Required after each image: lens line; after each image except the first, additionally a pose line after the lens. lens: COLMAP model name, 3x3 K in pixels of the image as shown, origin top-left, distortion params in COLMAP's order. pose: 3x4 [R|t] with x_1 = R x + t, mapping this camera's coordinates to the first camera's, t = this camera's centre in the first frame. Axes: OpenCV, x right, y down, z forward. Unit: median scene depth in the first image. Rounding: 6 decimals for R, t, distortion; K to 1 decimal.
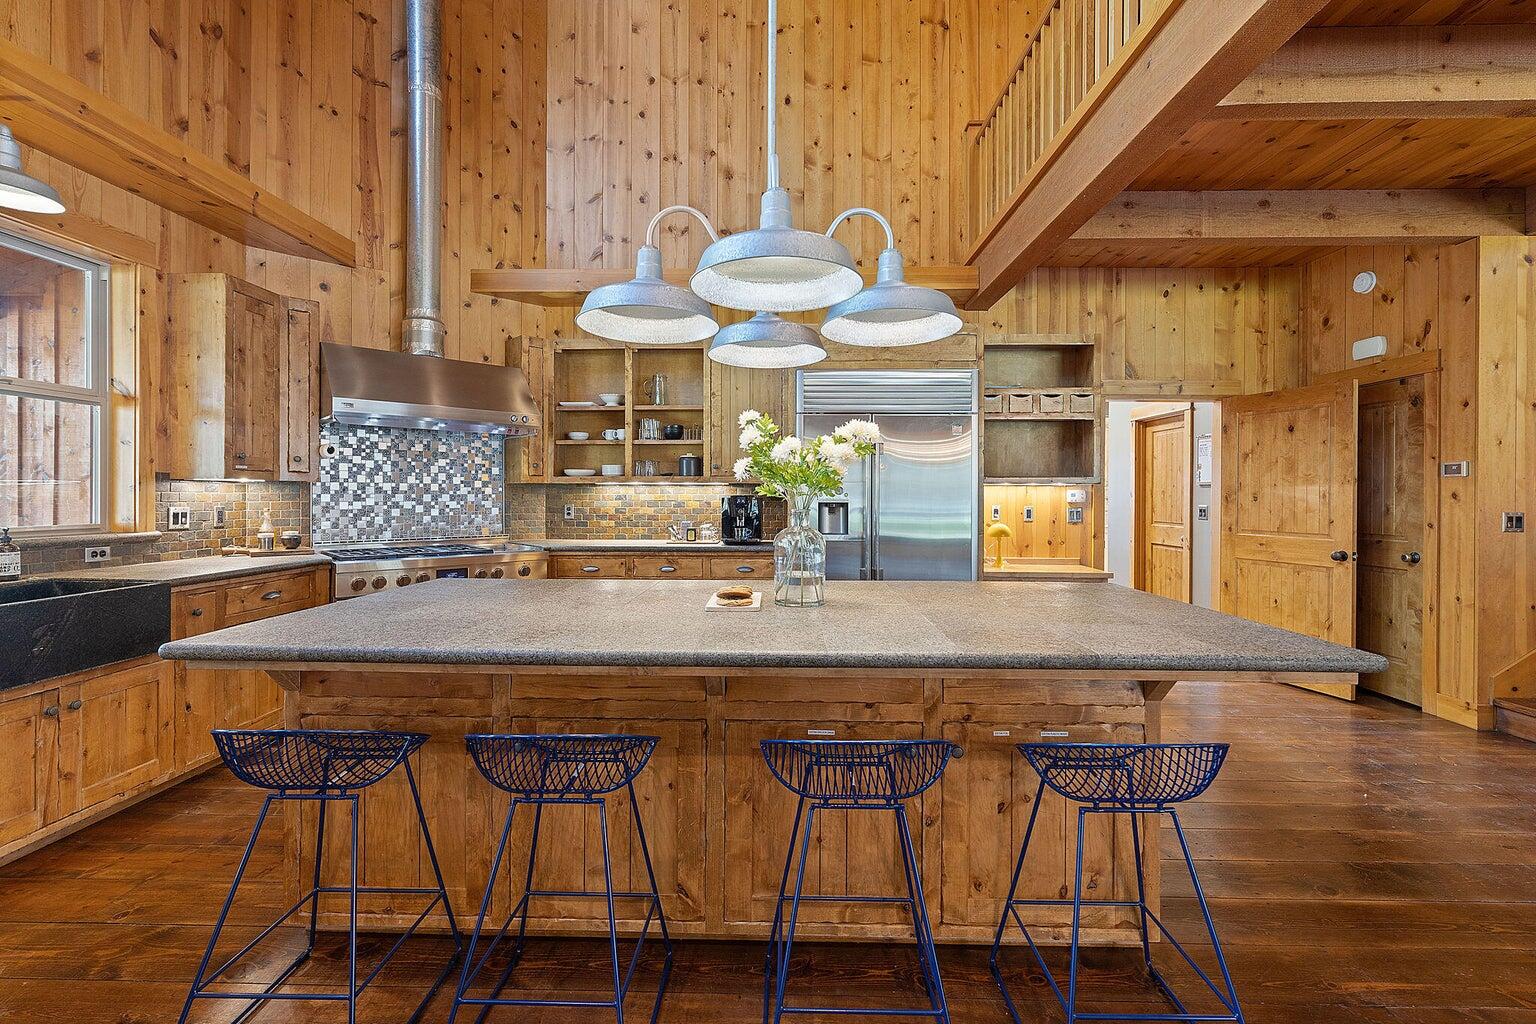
lens RADIAL K [[662.5, 0, 767.1], [0, 662.5, 498.4], [0, 0, 1]] dist [0.000053, -0.000508]
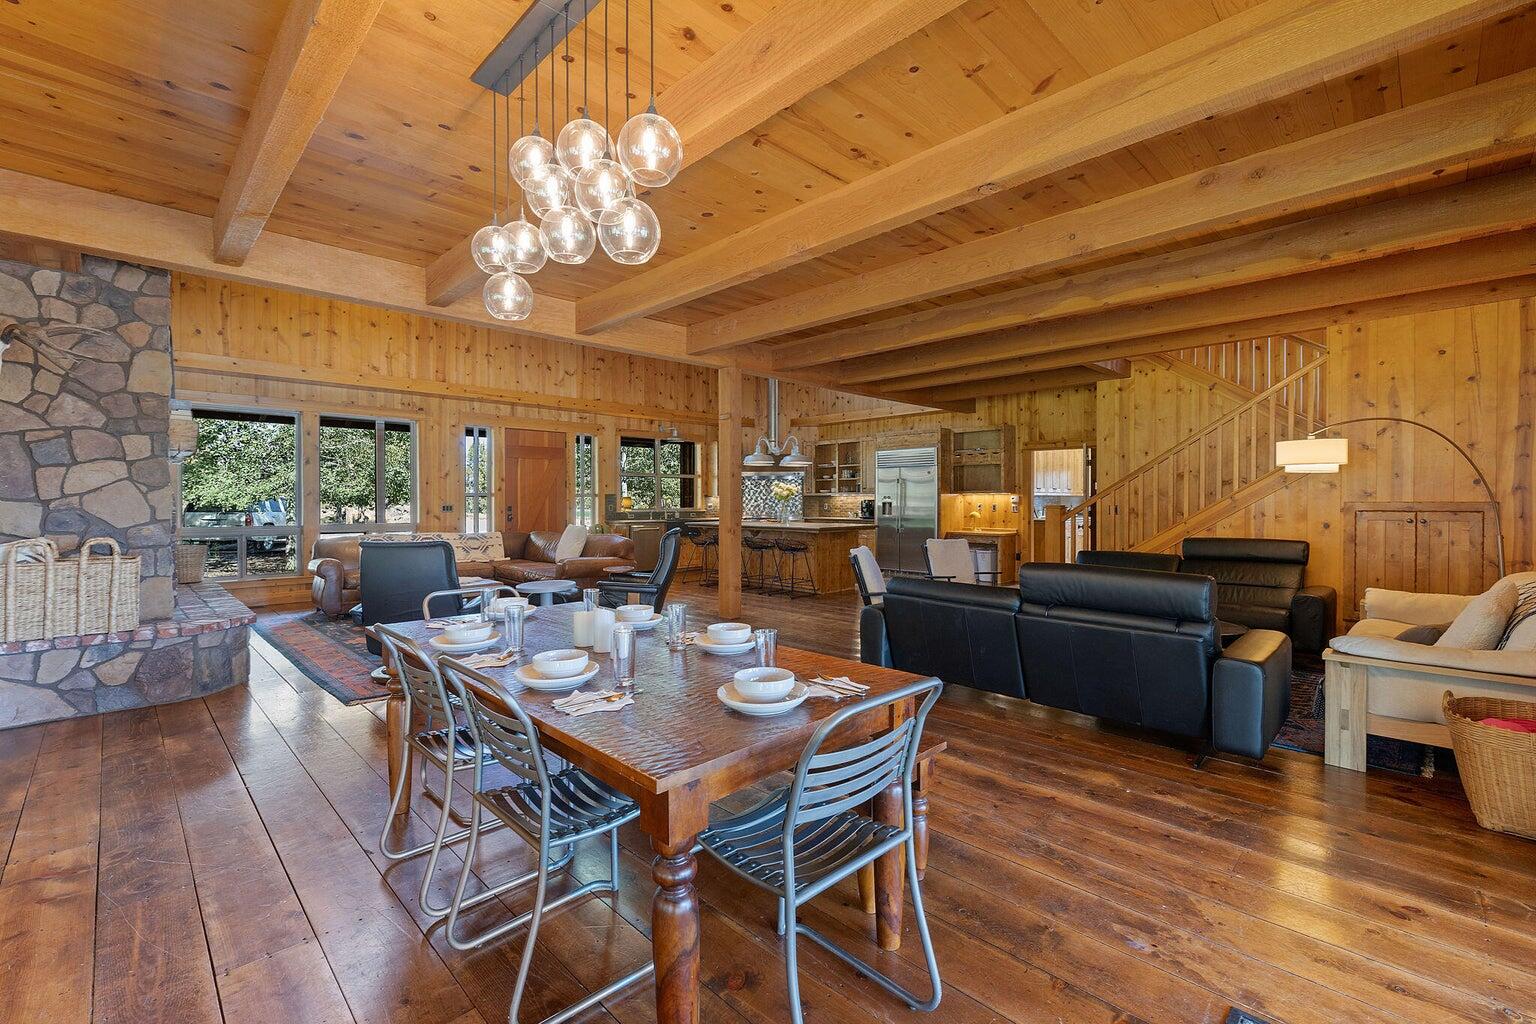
lens RADIAL K [[662.5, 0, 780.4], [0, 662.5, 502.8], [0, 0, 1]] dist [0.000053, -0.000508]
pose [[0.729242, -0.003008, -0.684249, 1.484966], [0.001625, 0.999995, -0.002664, 0.013367], [0.684254, 0.000831, 0.729243, -1.104312]]
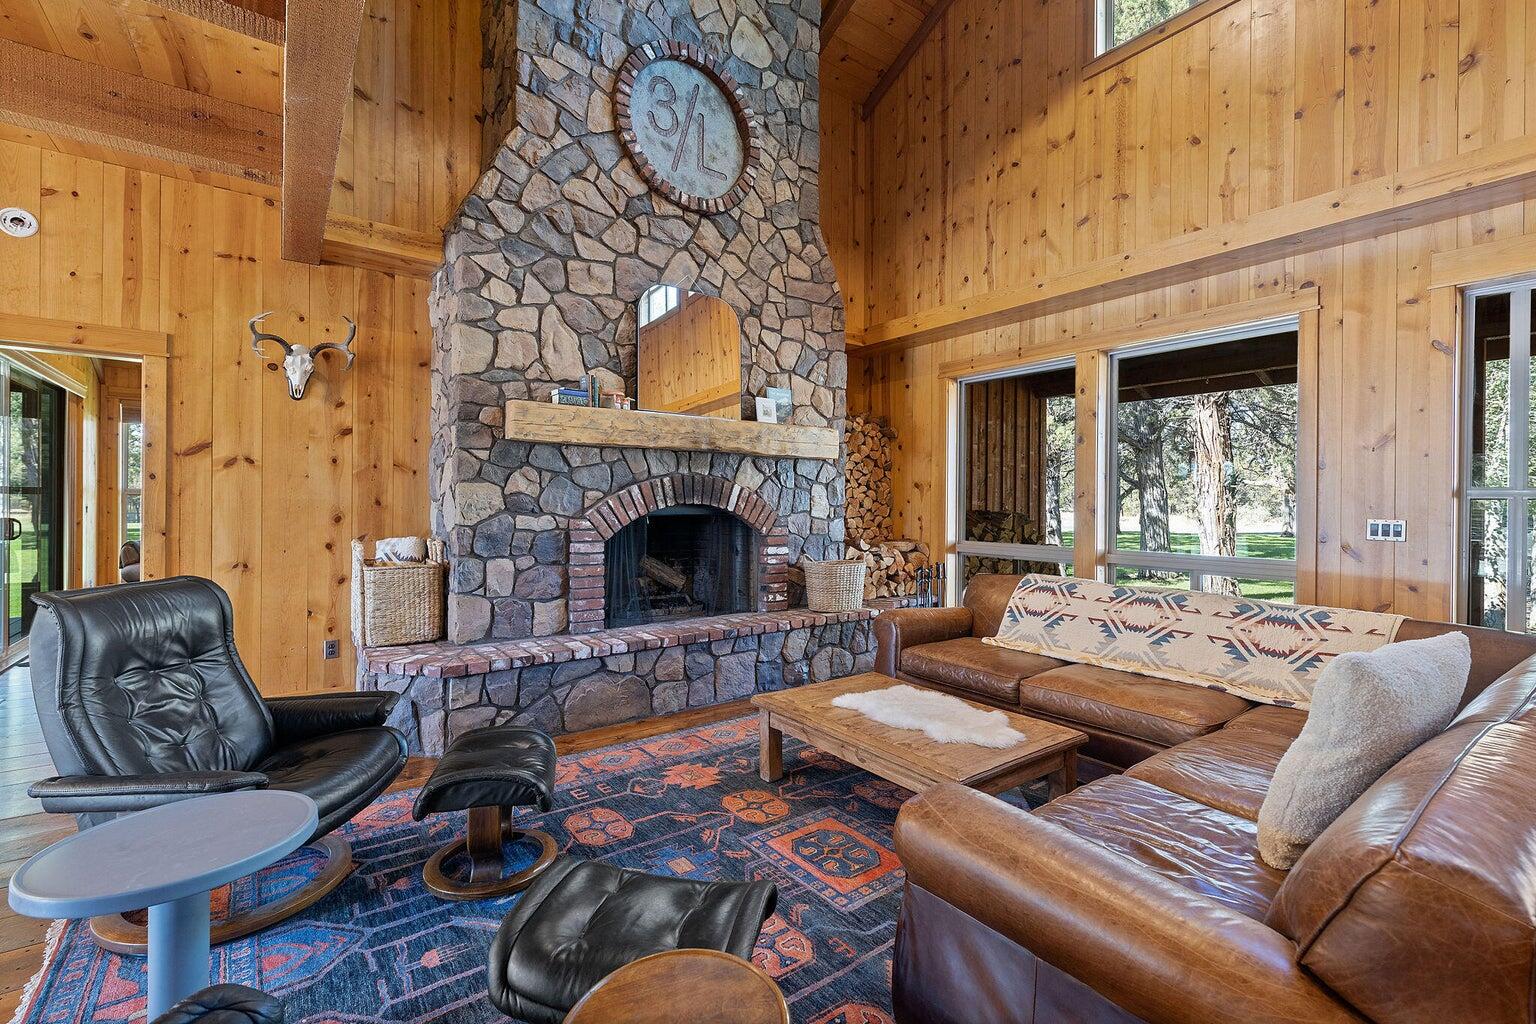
lens RADIAL K [[662.5, 0, 768.4], [0, 662.5, 504.9], [0, 0, 1]] dist [0.000053, -0.000508]
pose [[-0.793347, -0.010628, -0.608676, 0.333695], [-0.014746, 0.999890, 0.001761, 0.003513], [0.608590, 0.010372, -0.793417, -0.132308]]
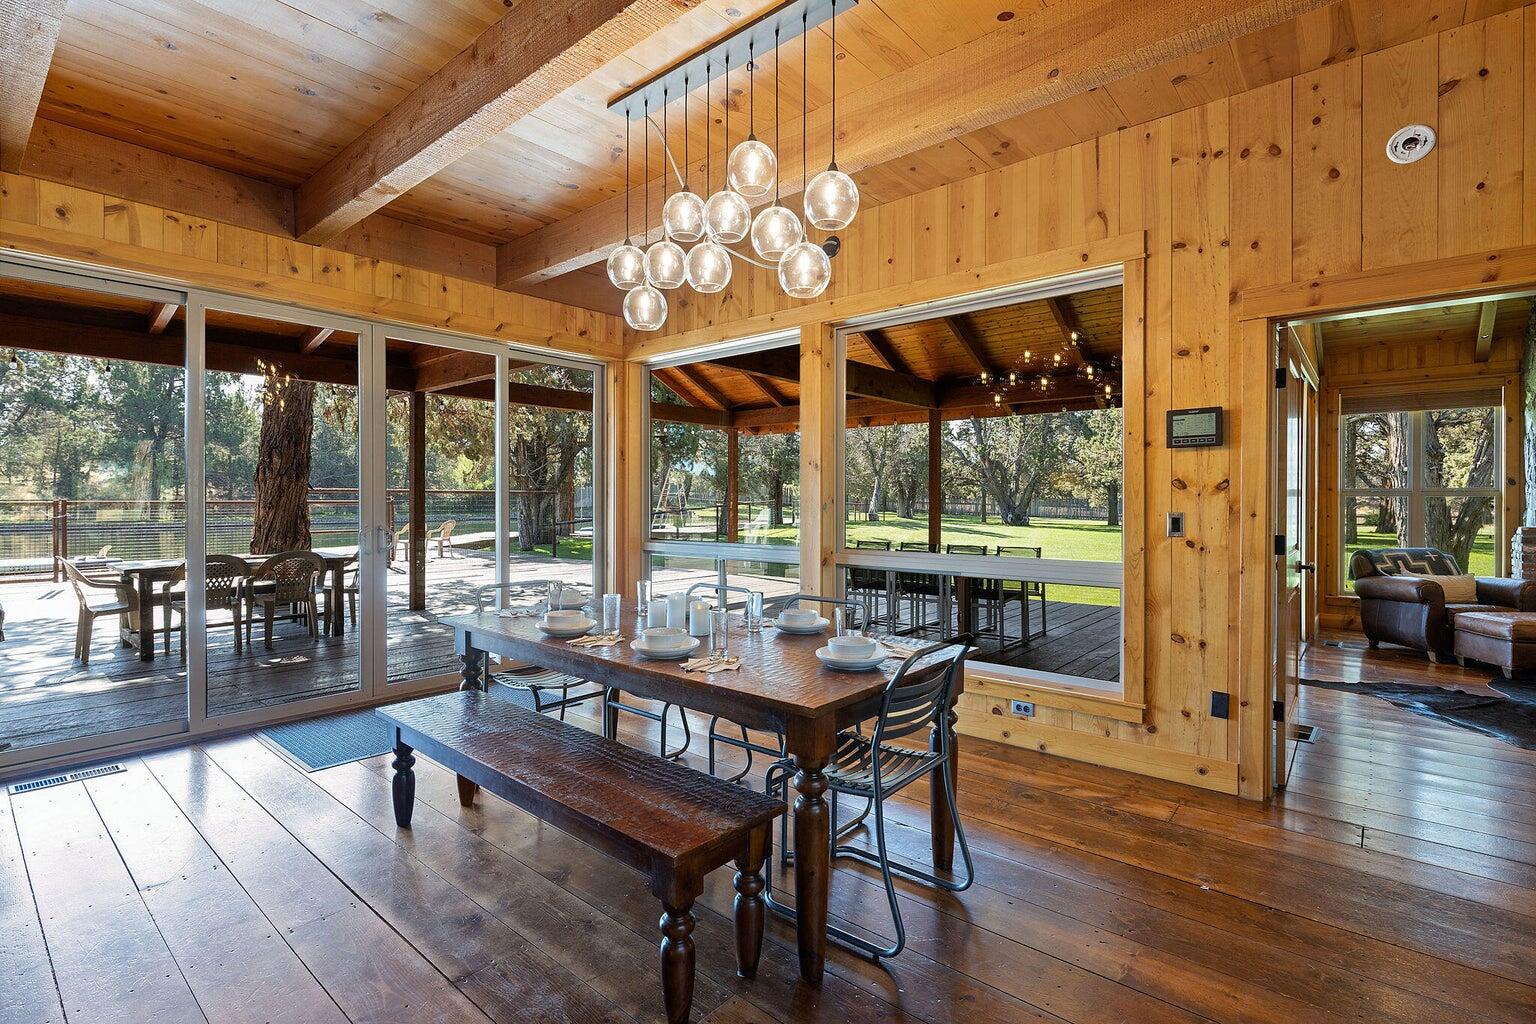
lens RADIAL K [[717.0, 0, 771.8], [0, 717.0, 507.6], [0, 0, 1]] dist [0.000372, -0.000610]
pose [[-0.777249, -0.010786, 0.629100, 0.579367], [-0.000713, 0.999868, 0.016262, 0.005865], [-0.629192, 0.012191, -0.777154, -0.391130]]
